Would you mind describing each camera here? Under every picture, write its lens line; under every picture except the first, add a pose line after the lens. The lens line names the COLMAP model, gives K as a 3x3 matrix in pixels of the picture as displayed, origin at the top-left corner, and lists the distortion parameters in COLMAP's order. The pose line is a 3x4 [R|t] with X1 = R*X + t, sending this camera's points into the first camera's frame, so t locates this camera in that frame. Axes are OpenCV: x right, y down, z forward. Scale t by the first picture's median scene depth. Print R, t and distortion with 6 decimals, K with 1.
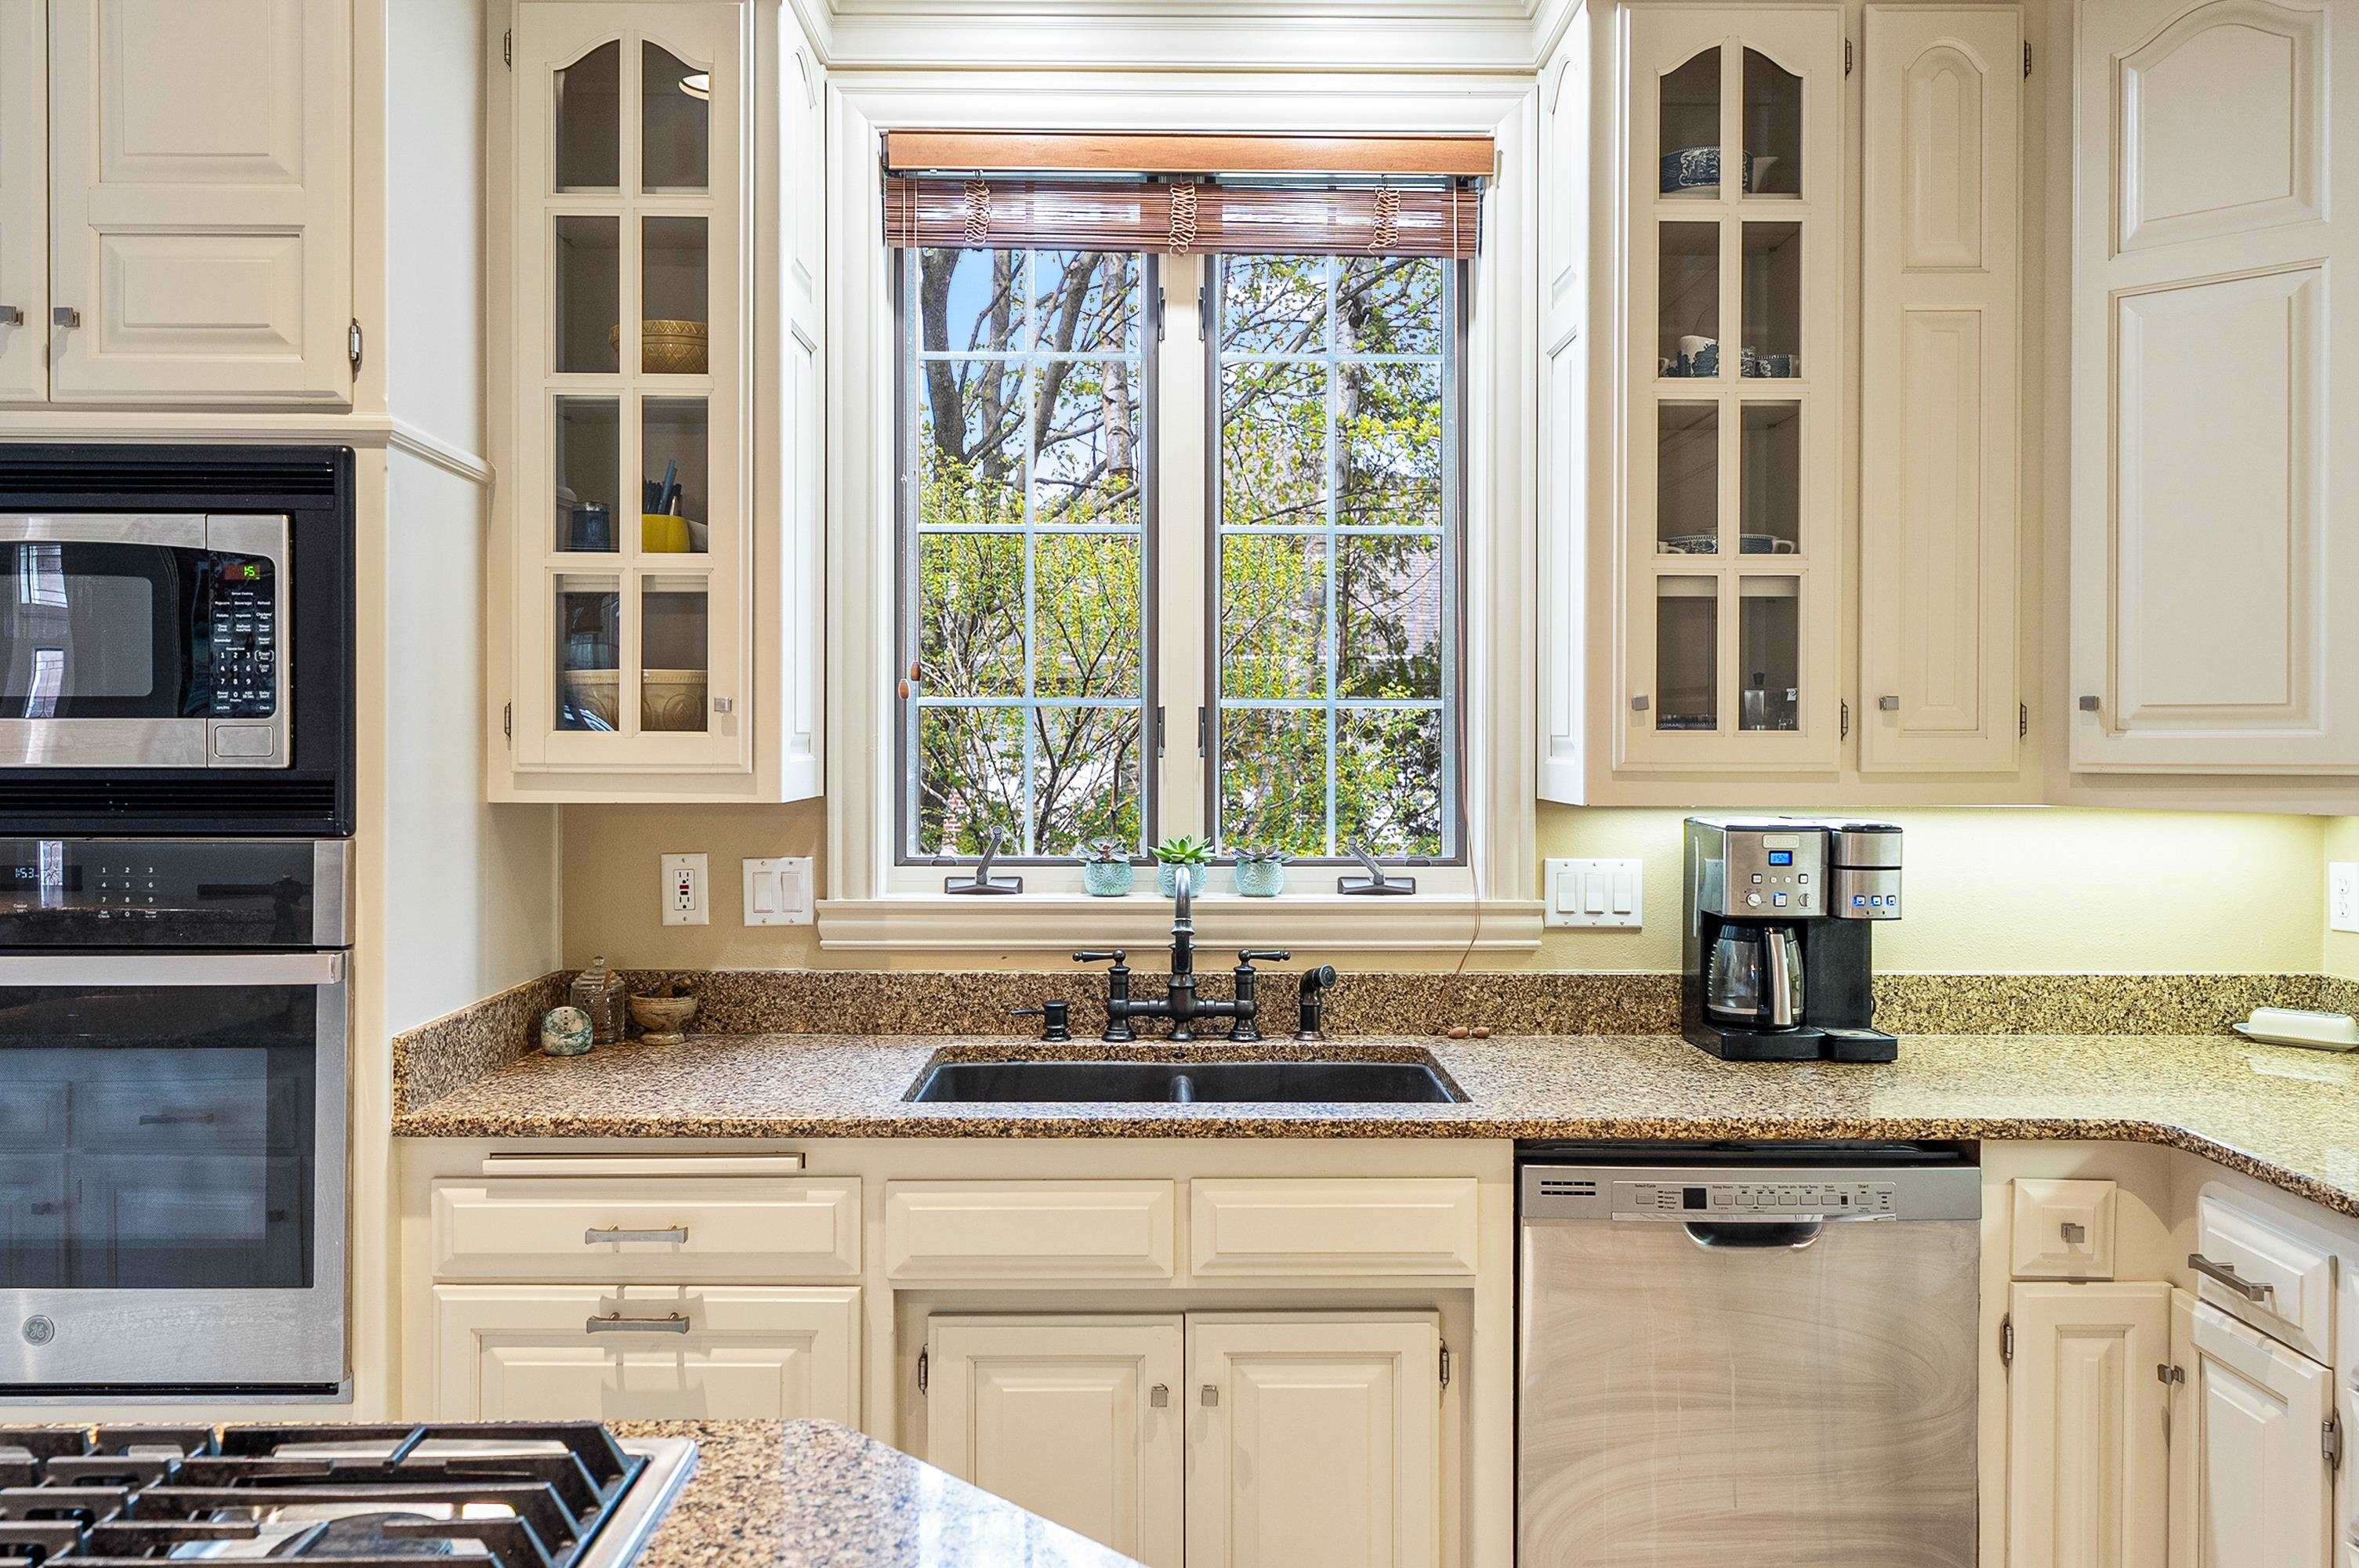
lens RADIAL K [[1760.4, 0, 1176.3], [0, 1760.4, 750.9], [0, 0, 1]] dist [-0.000868, 0.003066]
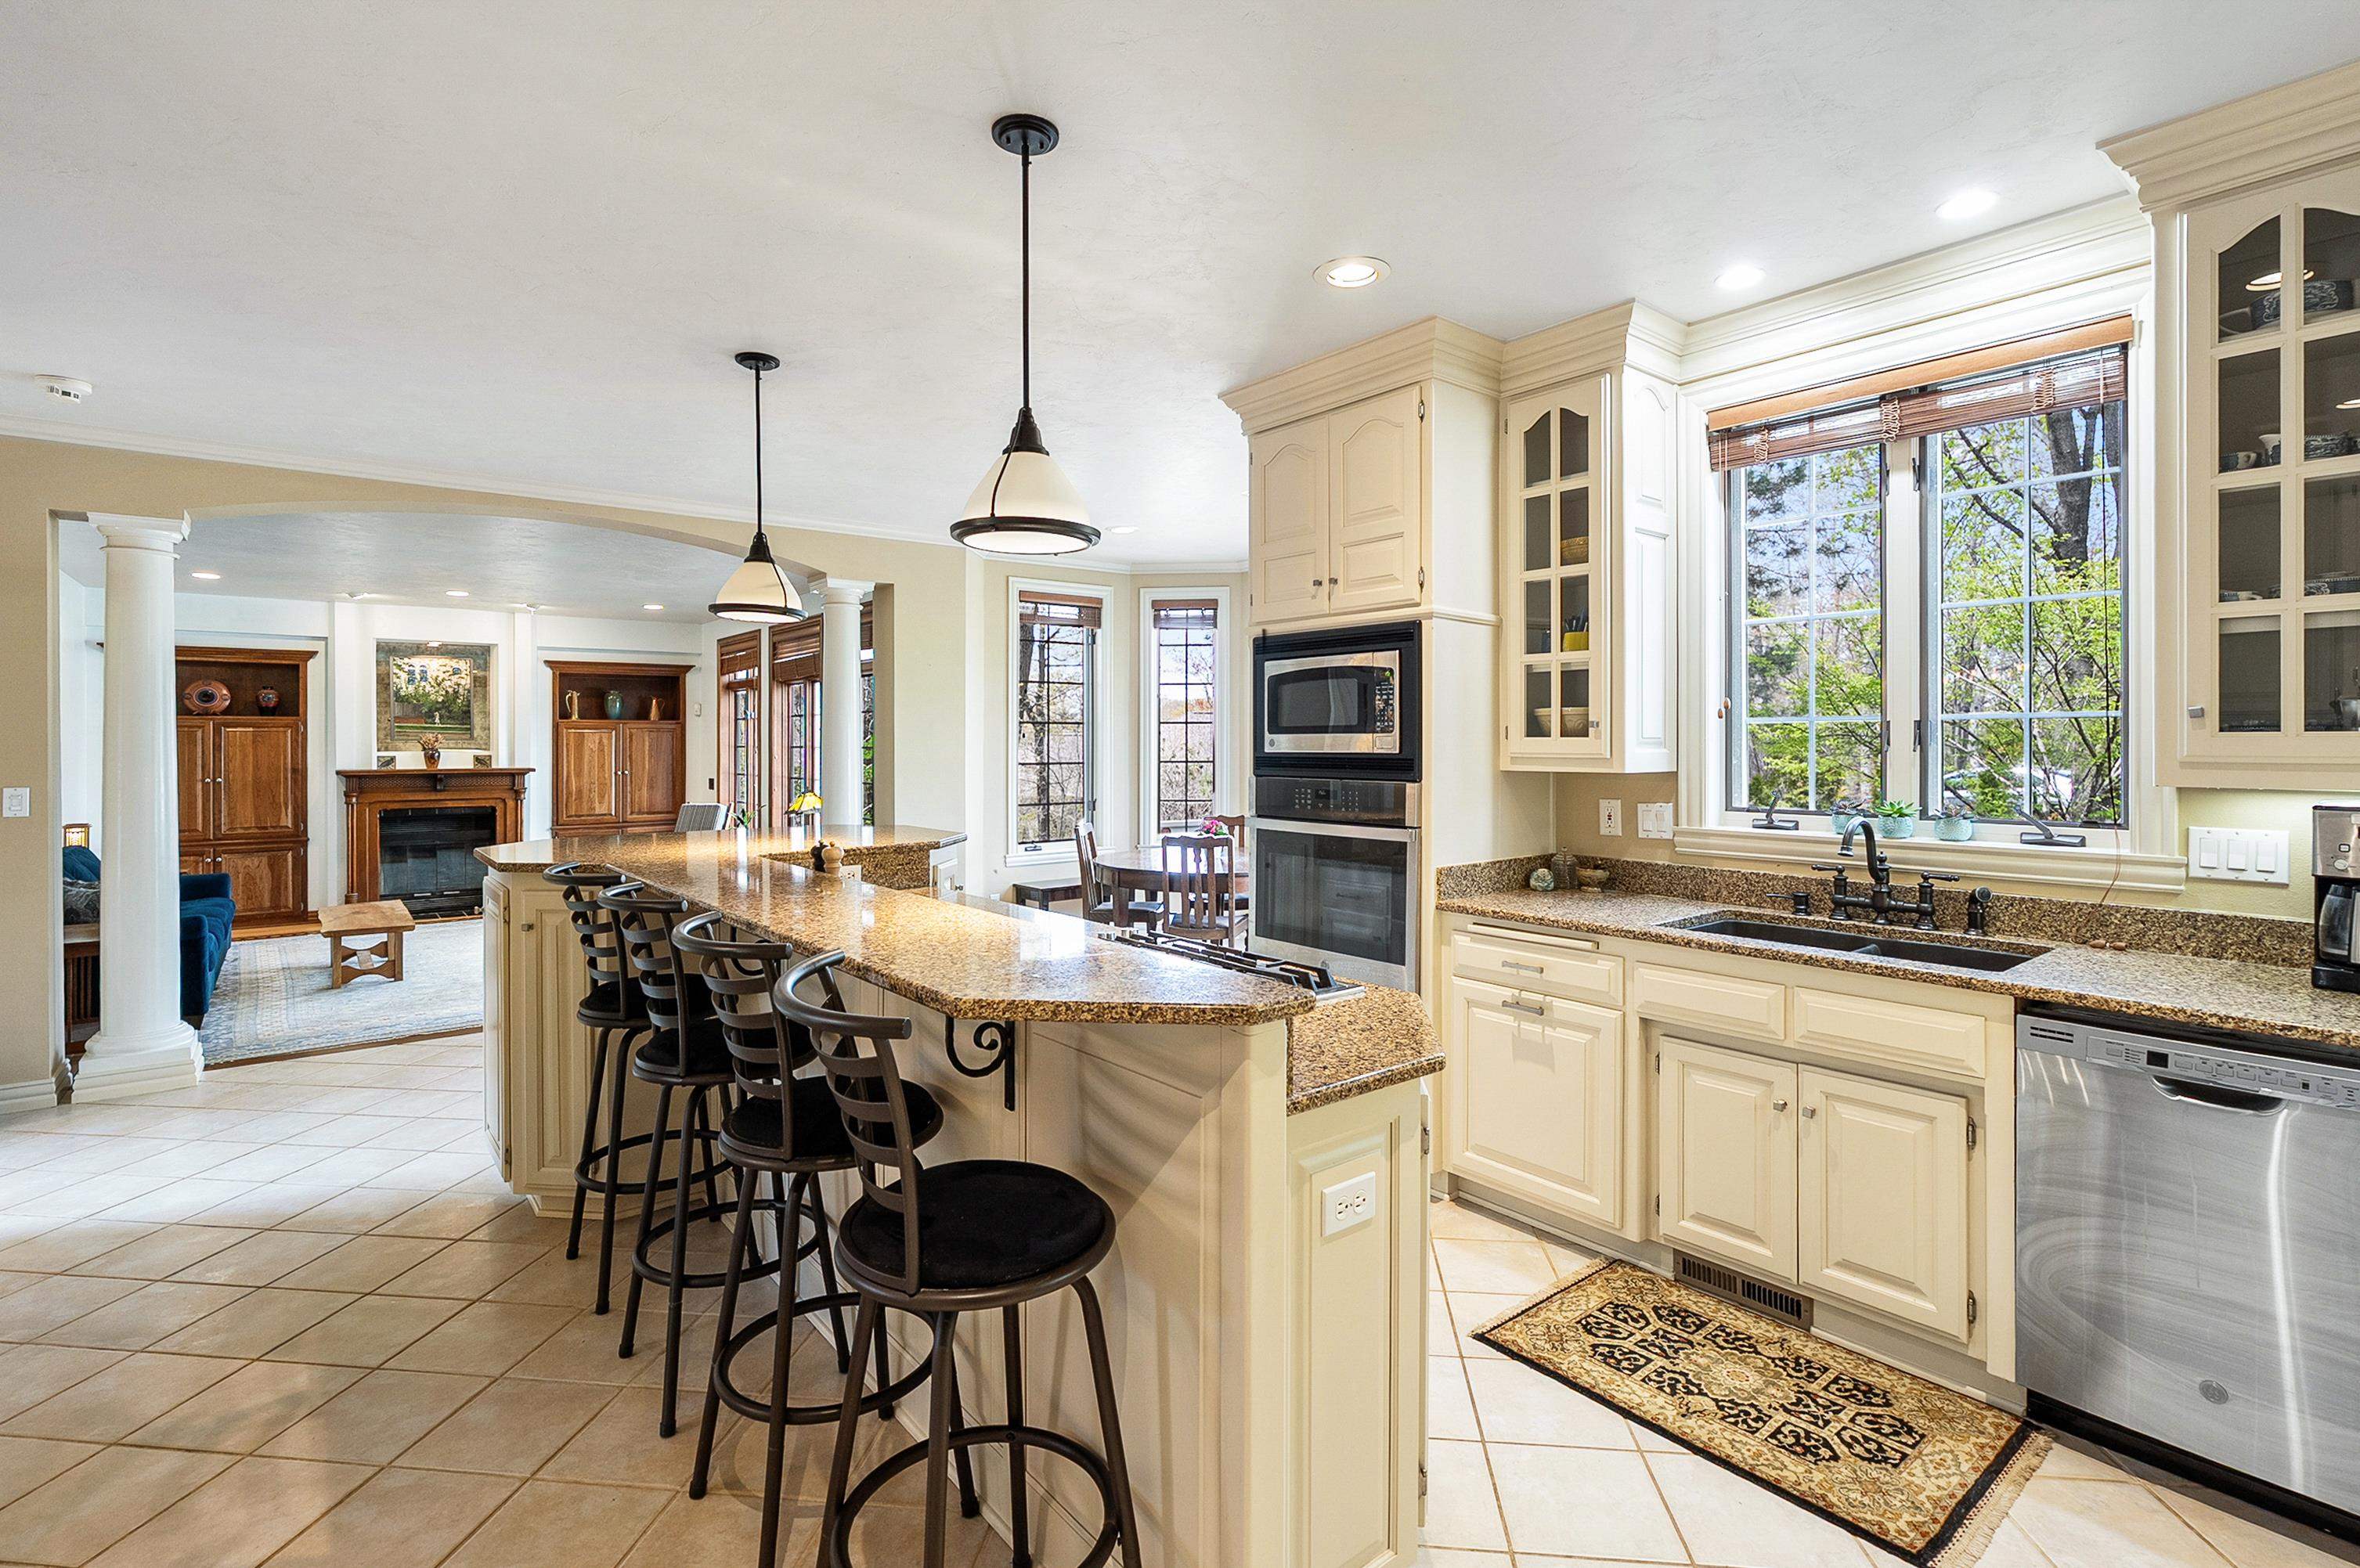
lens RADIAL K [[1088.9, 0, 1200.6], [0, 1088.9, 752.3], [0, 0, 1]] dist [-0.010547, 0.002526]
pose [[0.622781, 0.004542, -0.782383, 0.442130], [-0.004059, 0.999988, 0.002575, 0.004744], [0.782385, 0.001572, 0.622793, -0.139988]]
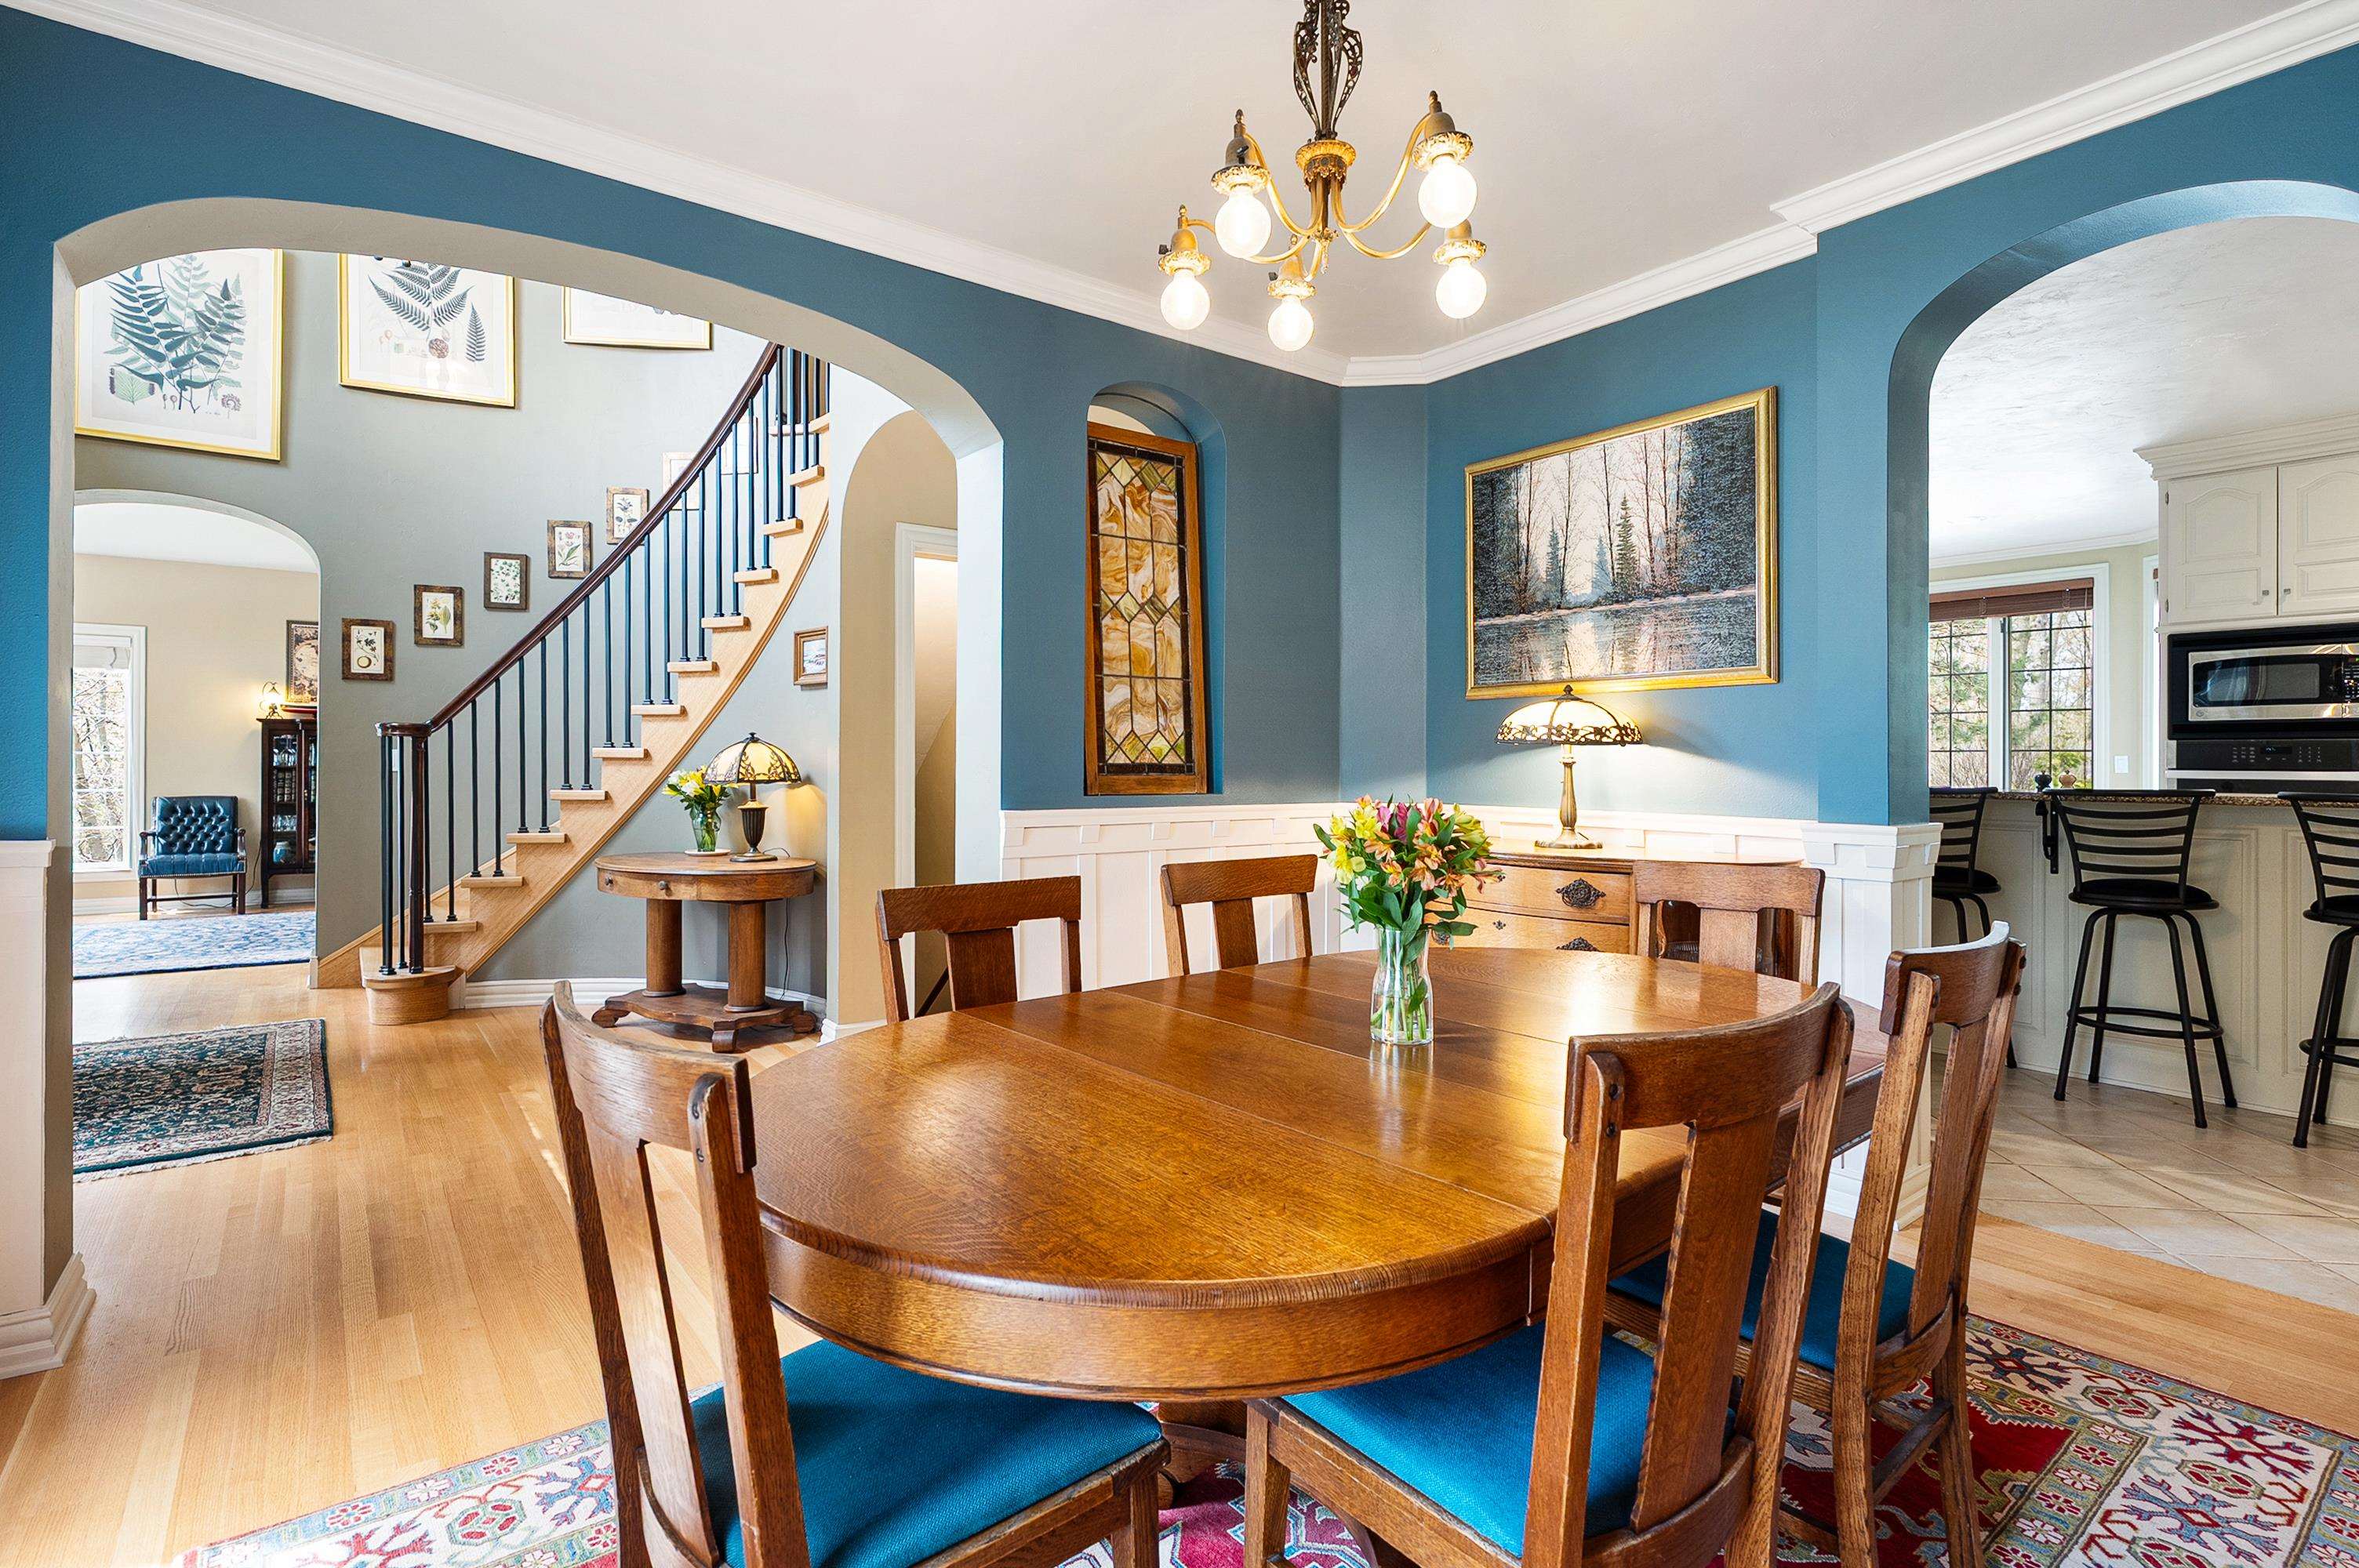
lens RADIAL K [[1119.9, 0, 1188.9], [0, 1119.9, 751.5], [0, 0, 1]] dist [-0.002389, 0.000615]
pose [[0.595588, -0.006500, -0.803264, -0.121425], [-0.011341, 0.999800, -0.016499, 0.116766], [0.803210, 0.018936, 0.595395, -1.782466]]
